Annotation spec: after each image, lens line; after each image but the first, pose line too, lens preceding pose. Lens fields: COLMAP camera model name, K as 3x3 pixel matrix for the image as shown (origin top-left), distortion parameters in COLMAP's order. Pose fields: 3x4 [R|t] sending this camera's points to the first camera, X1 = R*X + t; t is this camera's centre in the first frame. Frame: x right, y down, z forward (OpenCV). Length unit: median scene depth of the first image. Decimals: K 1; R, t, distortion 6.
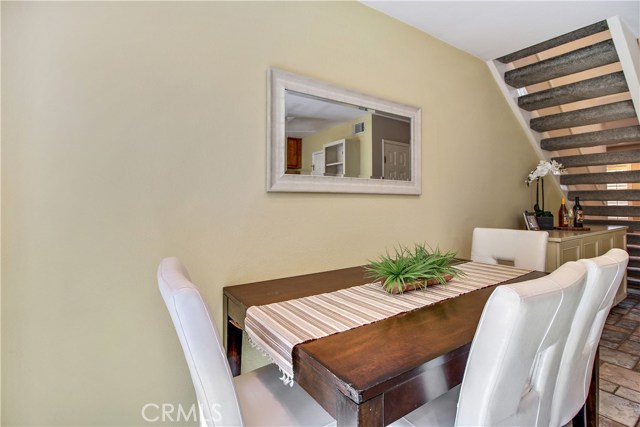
lens RADIAL K [[302.9, 0, 318.9], [0, 302.9, 195.5], [0, 0, 1]] dist [0.000907, -0.000354]
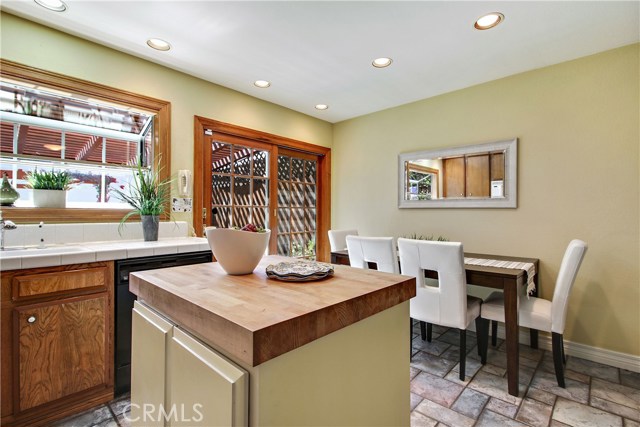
lens RADIAL K [[296.1, 0, 319.8], [0, 296.1, 209.6], [0, 0, 1]] dist [-0.000903, -0.001070]
pose [[0.284551, -0.009938, -0.958609, 1.071293], [0.023875, 0.999710, -0.003277, -0.006262], [0.958364, -0.021954, 0.284706, -0.122716]]
